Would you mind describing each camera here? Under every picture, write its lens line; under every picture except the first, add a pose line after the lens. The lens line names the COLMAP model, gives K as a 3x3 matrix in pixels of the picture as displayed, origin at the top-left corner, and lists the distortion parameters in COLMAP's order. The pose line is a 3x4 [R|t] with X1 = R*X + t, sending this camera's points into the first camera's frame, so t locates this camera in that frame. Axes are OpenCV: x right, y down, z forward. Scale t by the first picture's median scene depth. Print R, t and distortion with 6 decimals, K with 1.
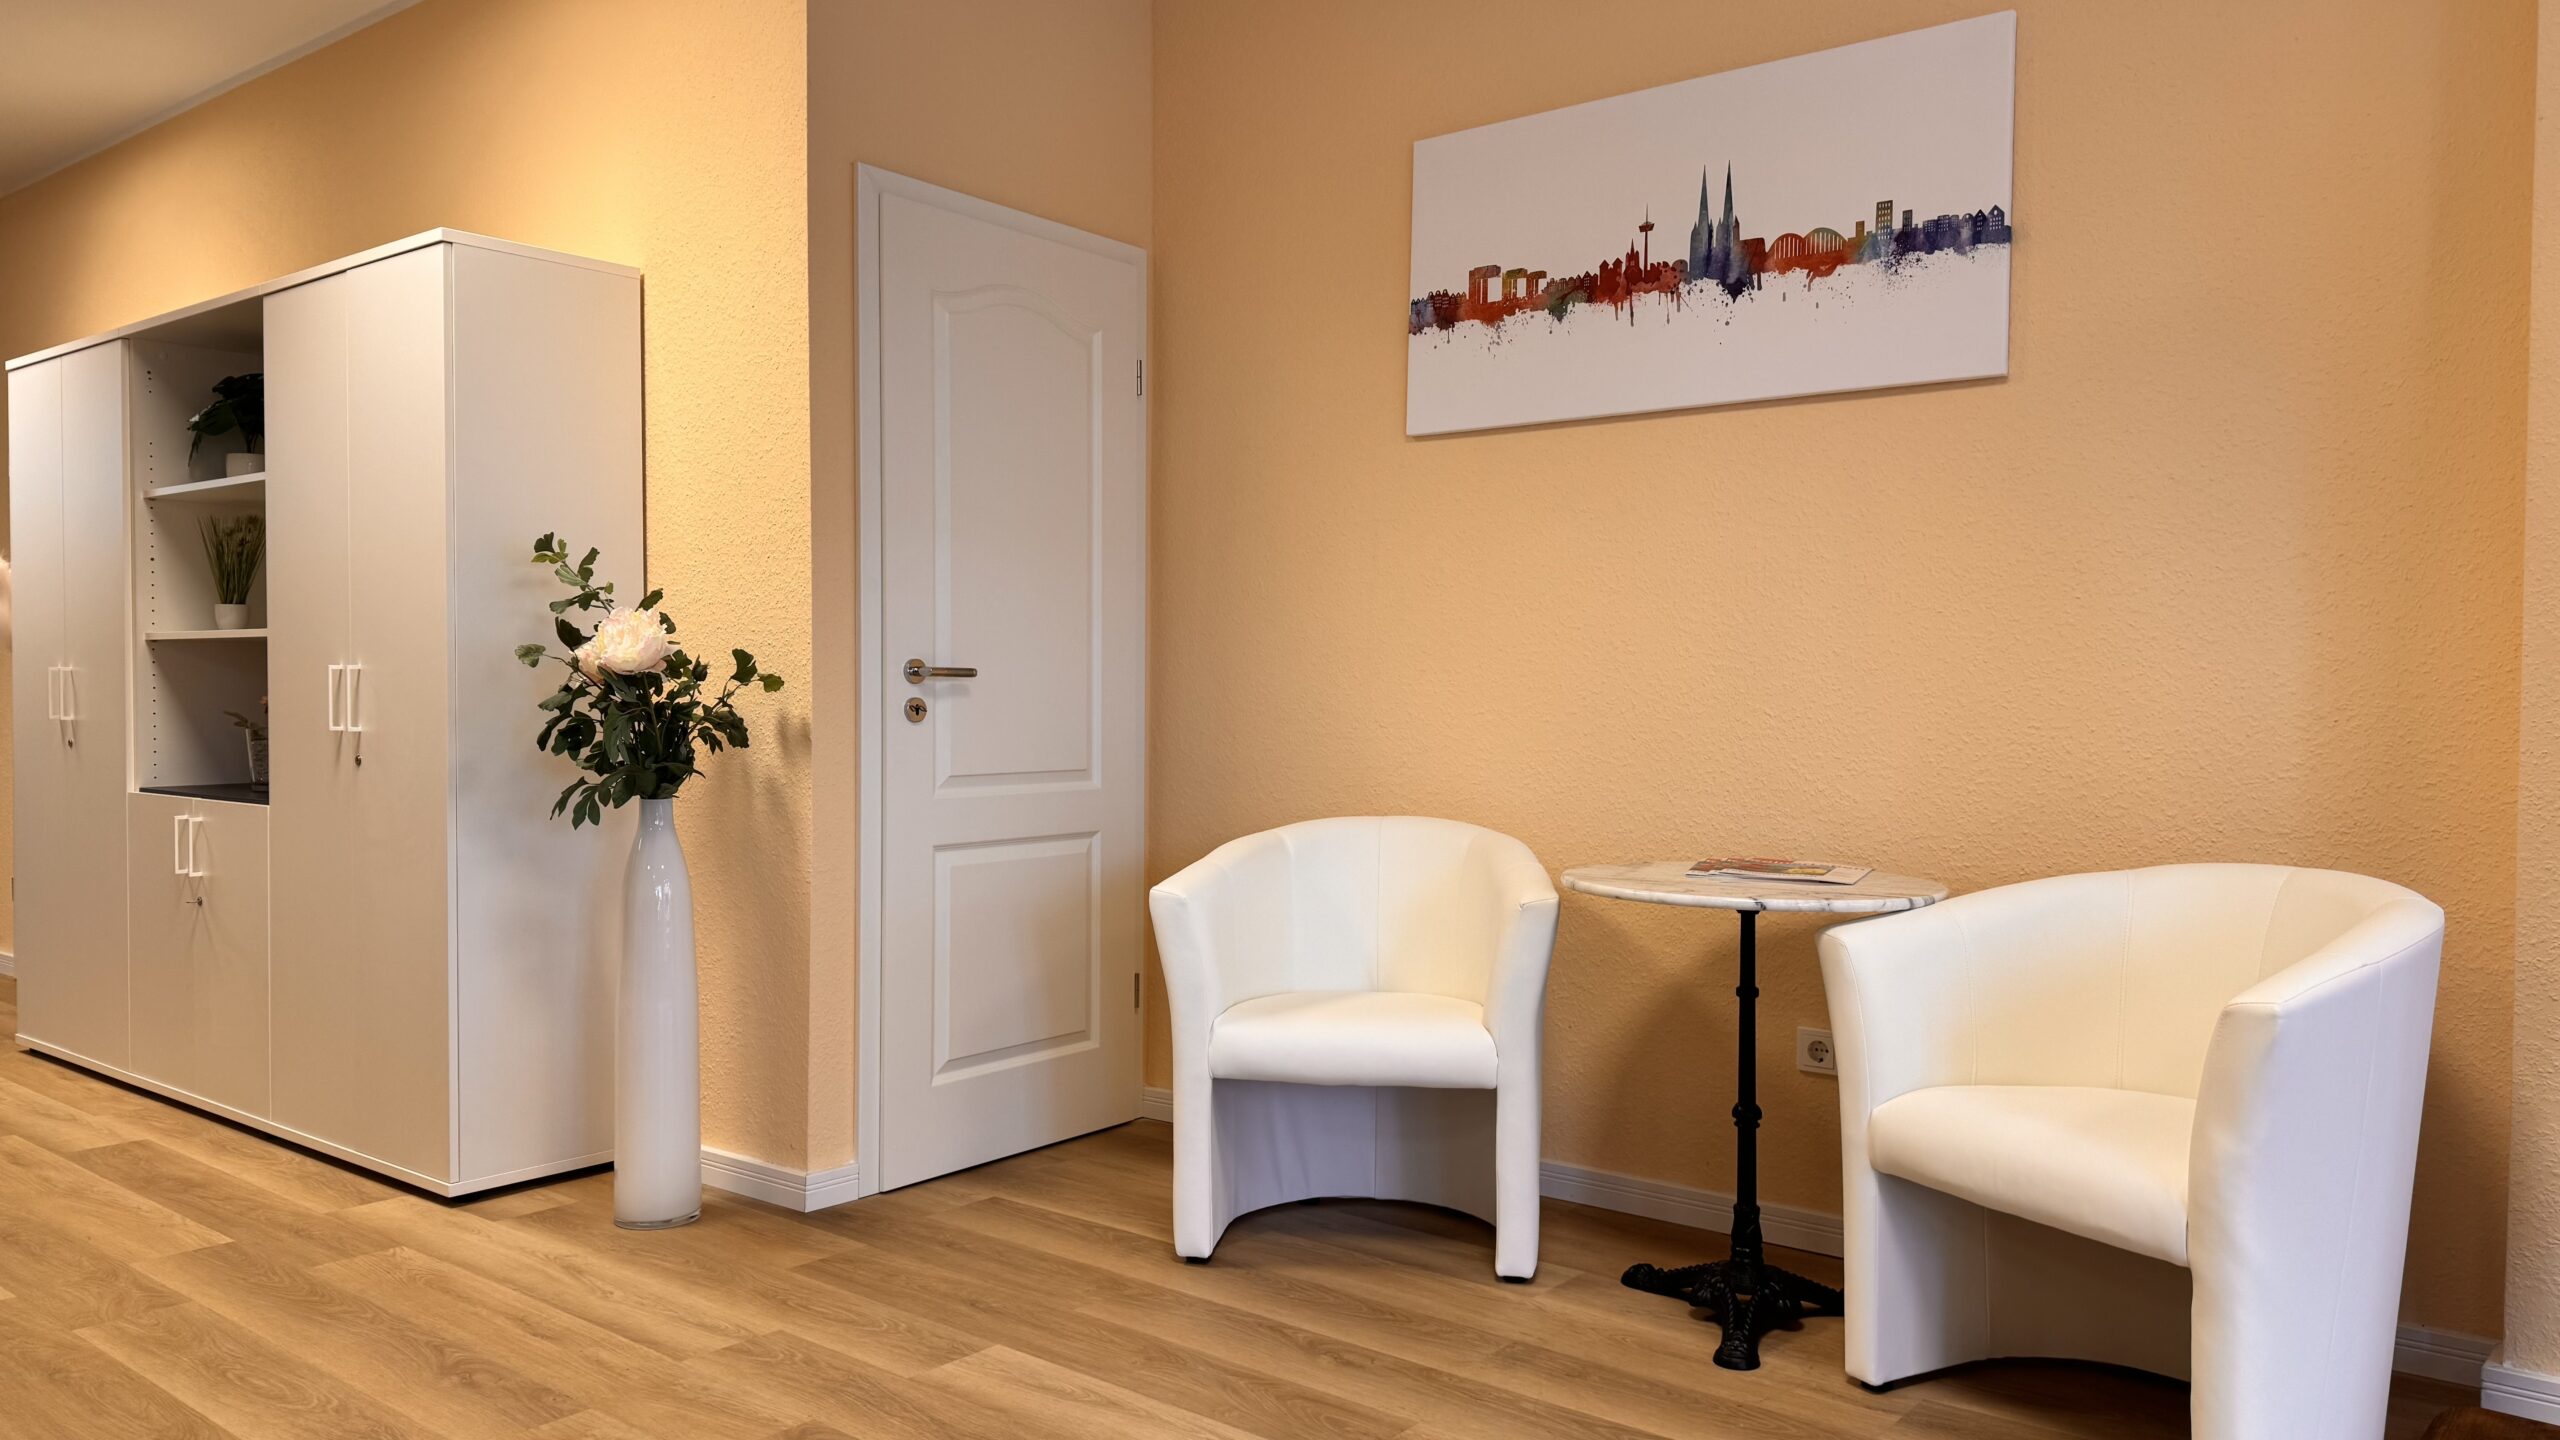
lens RADIAL K [[1766.2, 0, 1284.1], [0, 1766.2, 732.7], [0, 0, 1]] dist [0.108143, -0.170185]
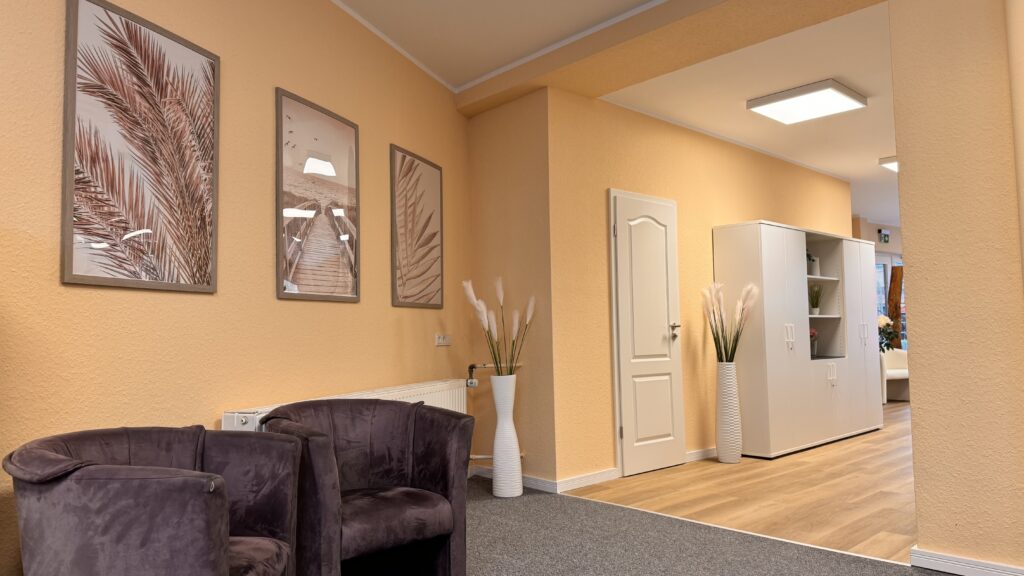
lens RADIAL K [[706.5, 0, 513.6], [0, 706.5, 293.1], [0, 0, 1]] dist [0.108143, -0.170185]
pose [[0.145267, 0.049626, 0.988147, -2.799395], [0.042106, 0.997526, -0.056287, -0.057796], [-0.988496, 0.049784, 0.142818, 1.806969]]
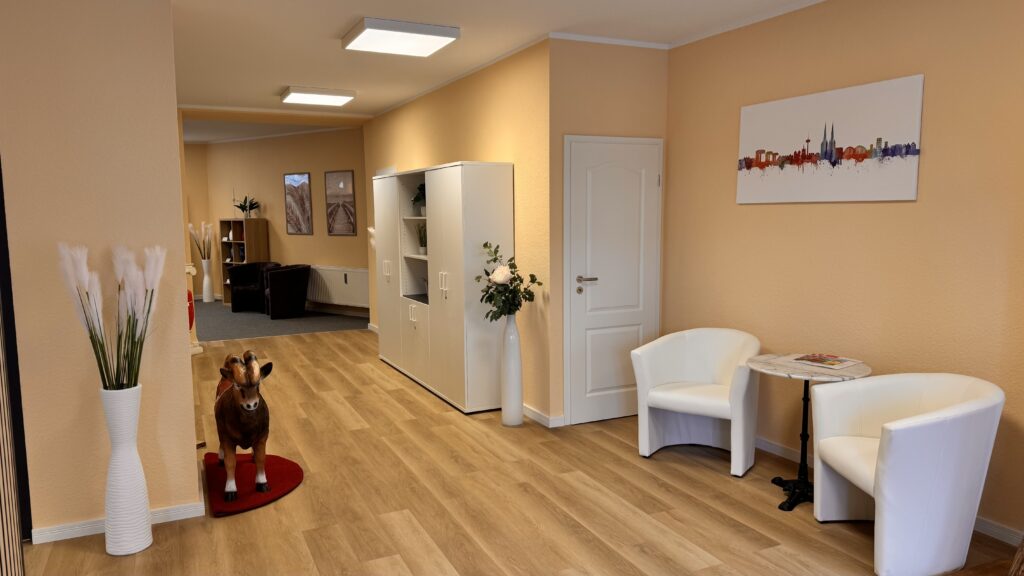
lens RADIAL K [[706.5, 0, 513.6], [0, 706.5, 293.1], [0, 0, 1]] dist [0.108143, -0.170185]
pose [[0.900041, 0.035970, -0.434319, 0.297949], [0.002796, 0.996091, 0.088291, -0.139940], [0.435797, -0.080680, 0.896422, -0.322226]]
